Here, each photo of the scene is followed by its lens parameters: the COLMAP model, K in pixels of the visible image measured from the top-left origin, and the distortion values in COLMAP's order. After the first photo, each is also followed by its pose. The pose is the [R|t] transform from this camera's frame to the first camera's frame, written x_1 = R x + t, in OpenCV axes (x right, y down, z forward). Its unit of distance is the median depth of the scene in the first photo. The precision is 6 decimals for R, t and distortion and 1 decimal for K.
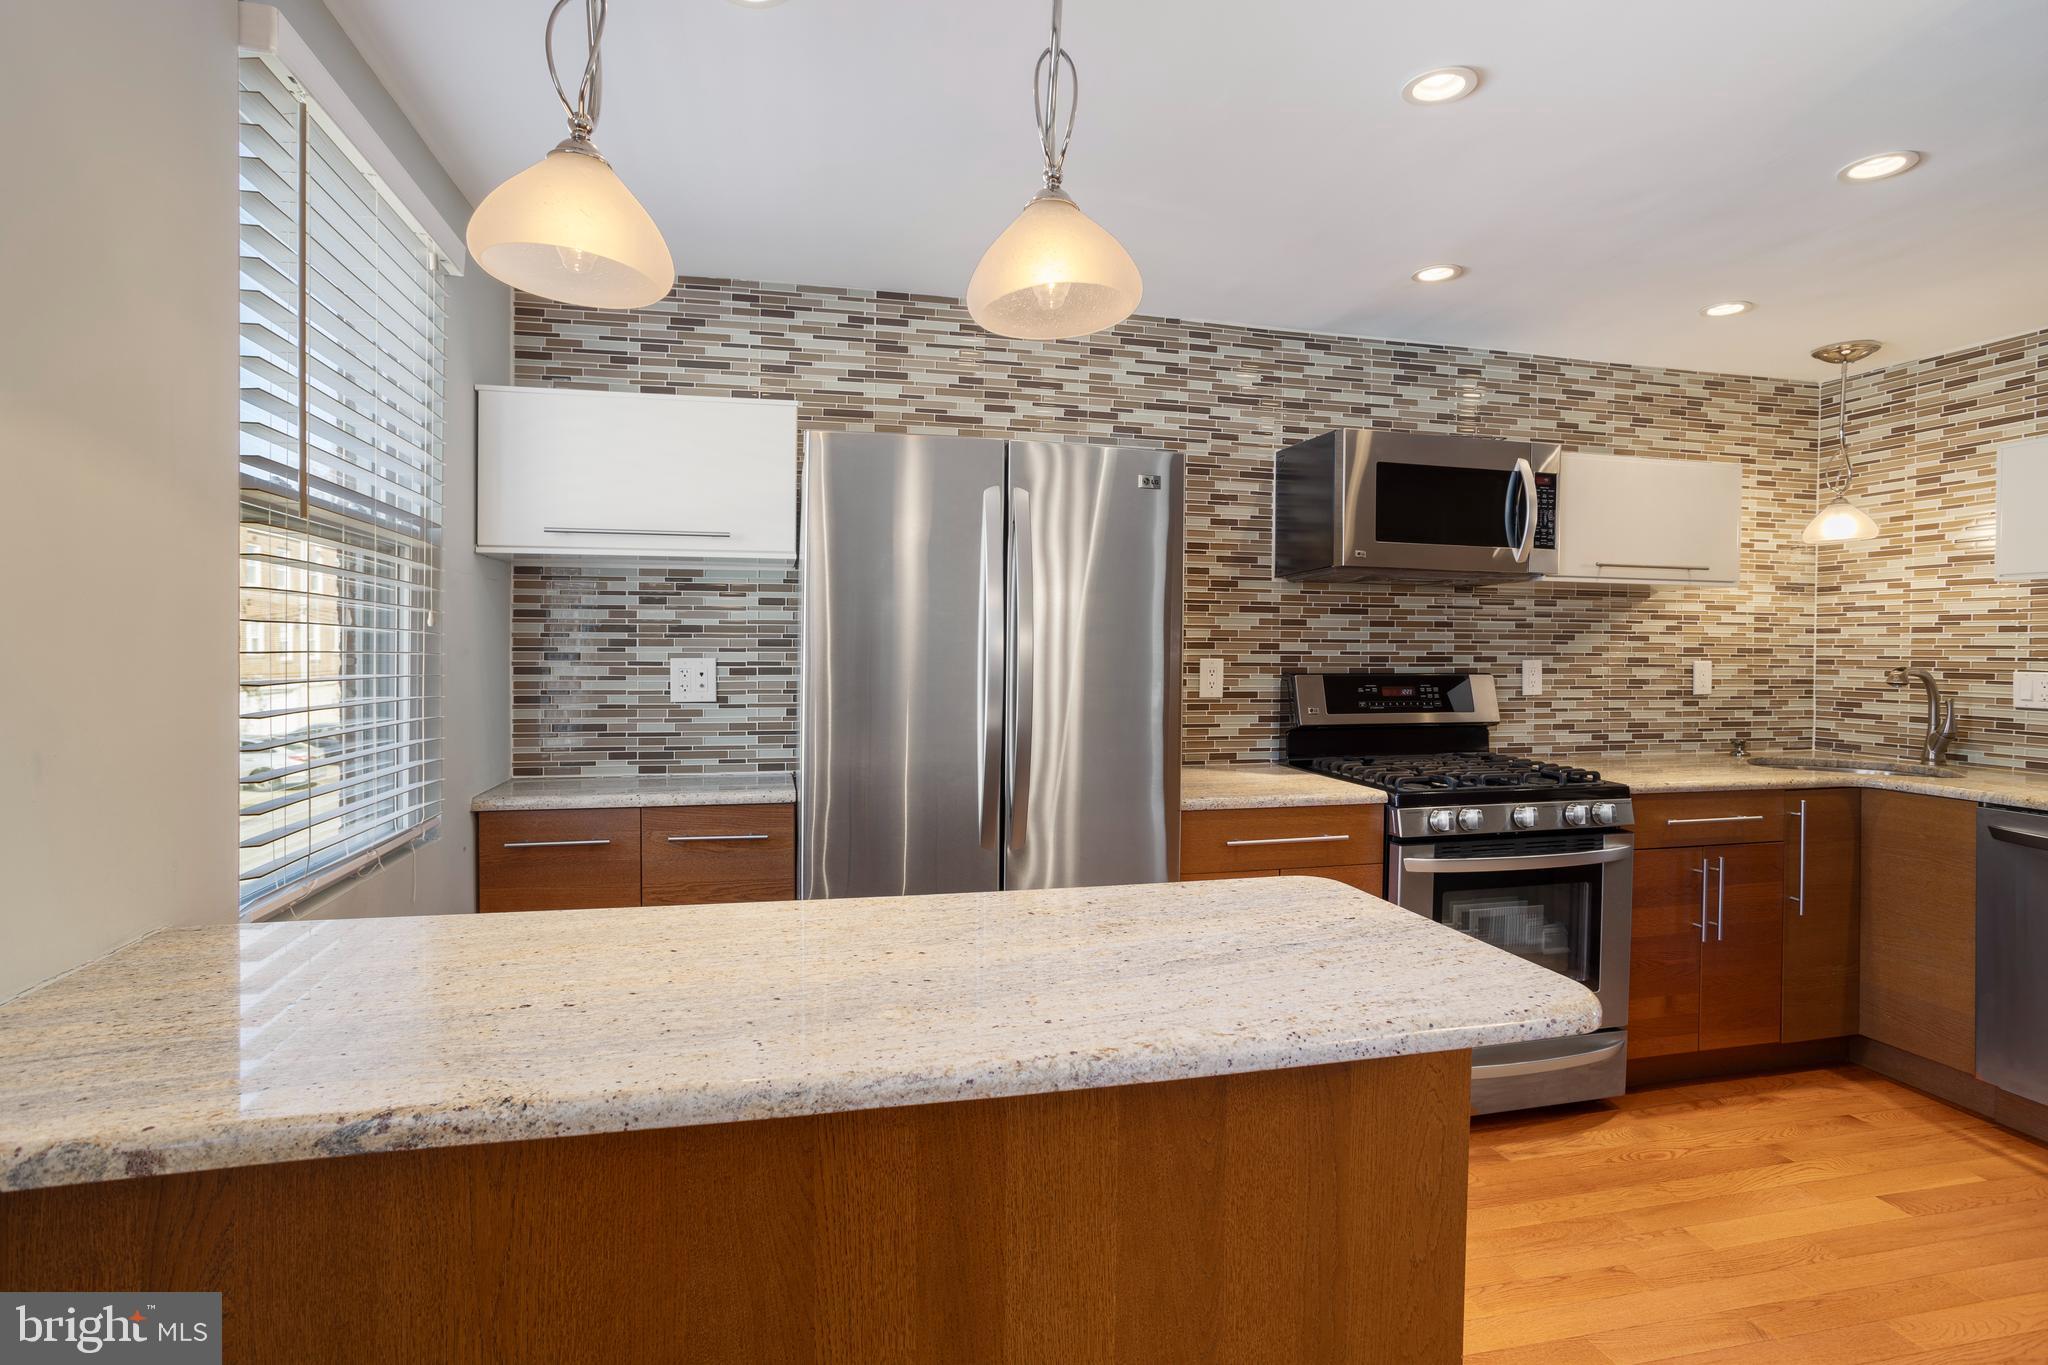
lens RADIAL K [[1010.5, 0, 1018.5], [0, 1010.5, 646.5], [0, 0, 1]] dist [-0.050913, 0.032923]
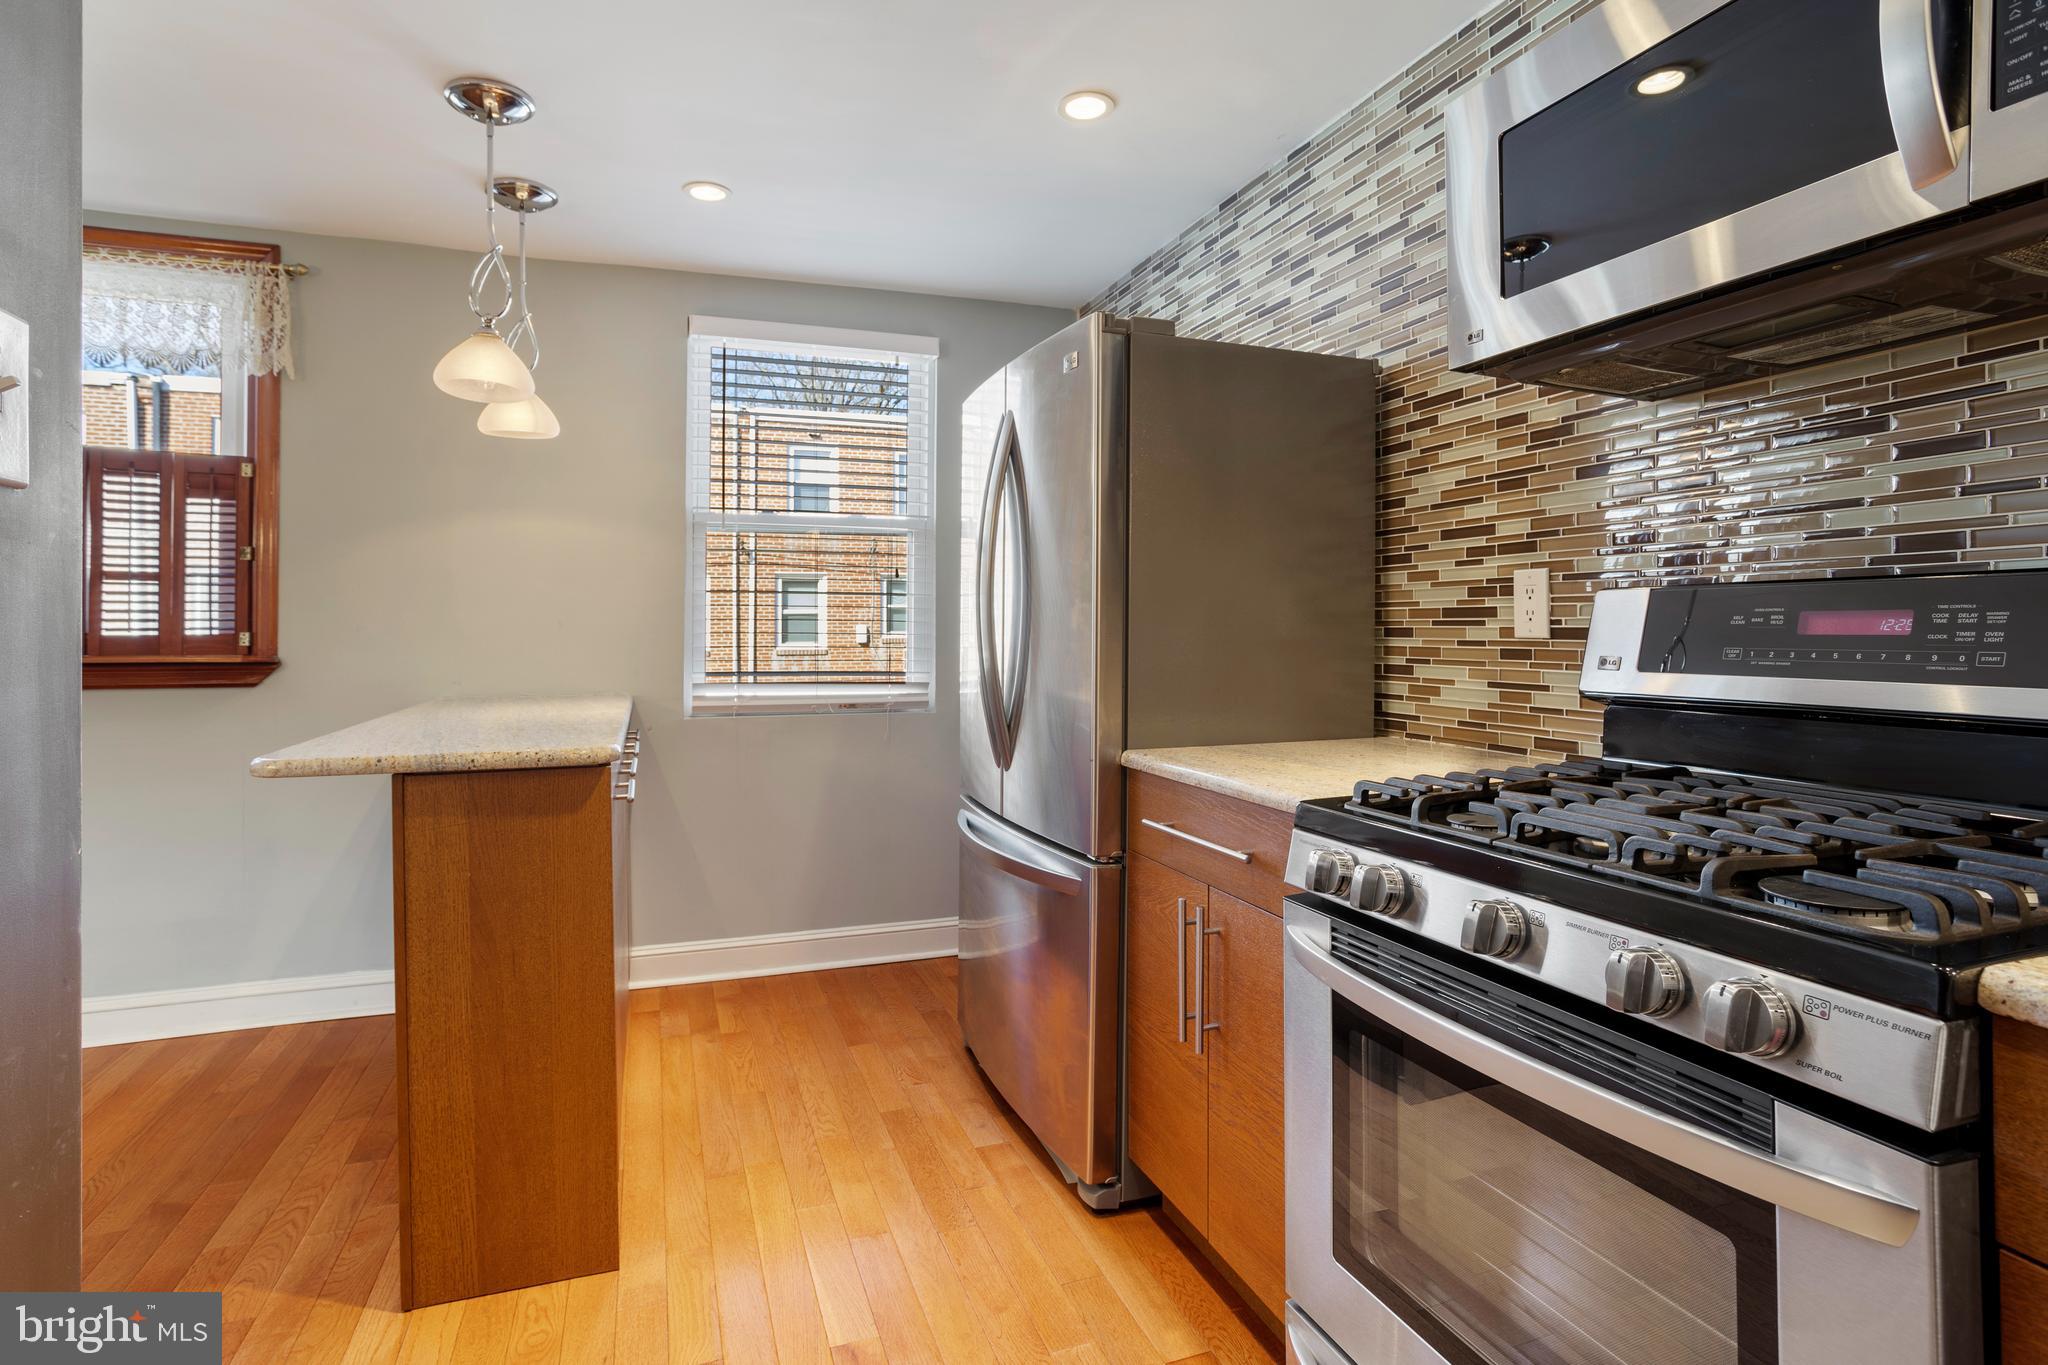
lens RADIAL K [[1041.1, 0, 1007.9], [0, 1041.1, 624.7], [0, 0, 1]] dist [-0.068144, 0.042157]
pose [[0.098279, -0.013657, -0.995065, 0.723853], [0.002269, 0.999906, -0.013499, 0.049449], [0.995156, -0.000932, 0.098301, 0.637888]]
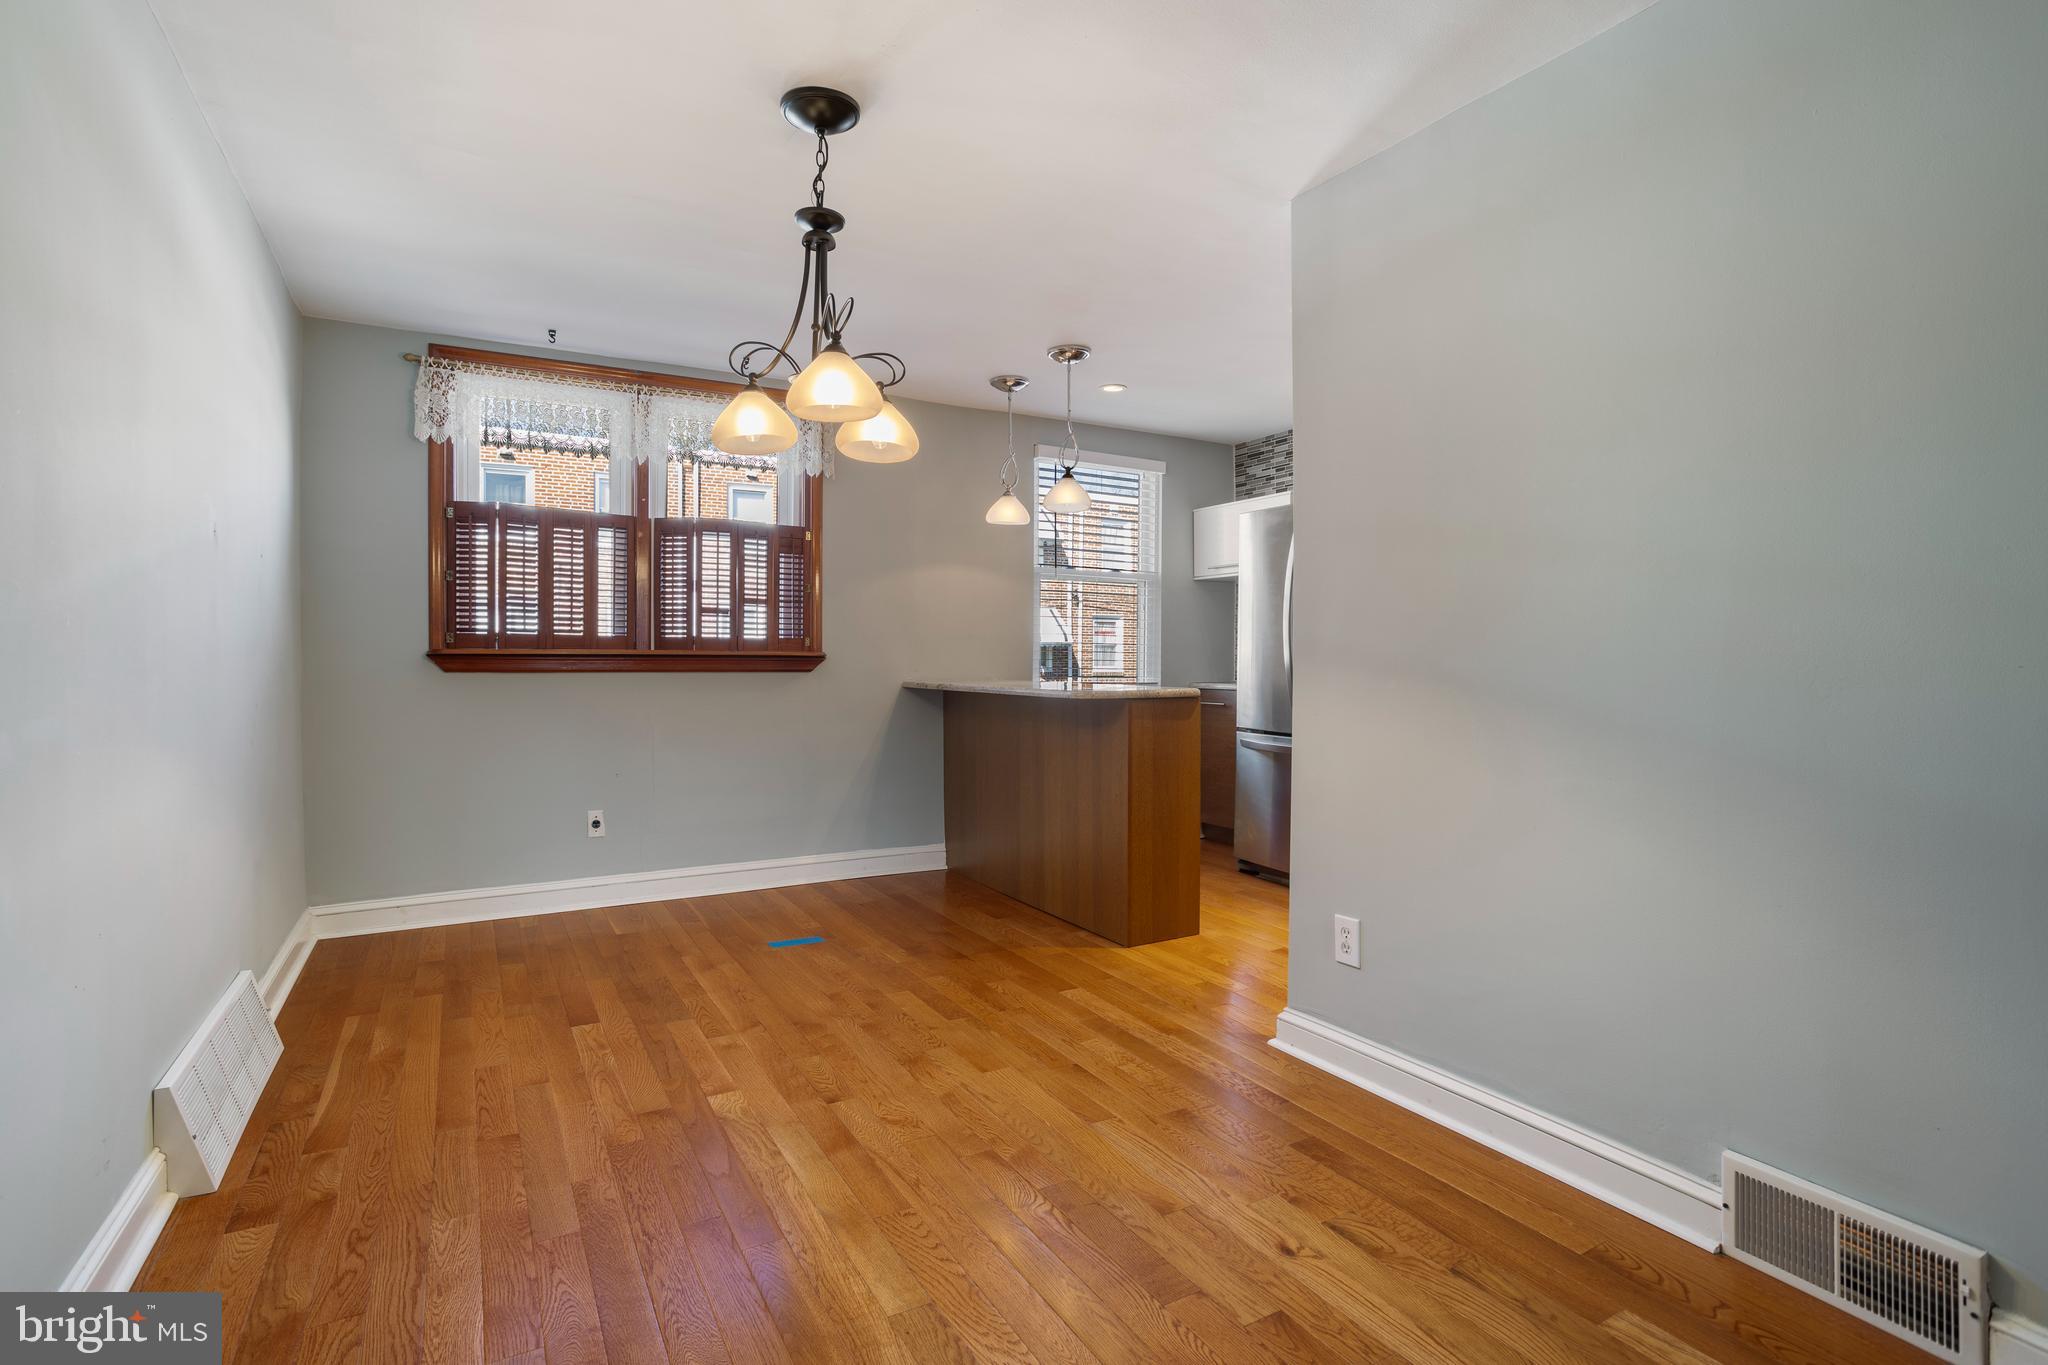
lens RADIAL K [[991.8, 0, 1022.9], [0, 991.8, 670.0], [0, 0, 1]] dist [-0.060191, 0.036822]
pose [[0.288283, 0.006058, -0.957526, 1.190945], [-0.001894, 0.999982, 0.005757, 0.079666], [0.957543, 0.000154, 0.288289, -0.054415]]
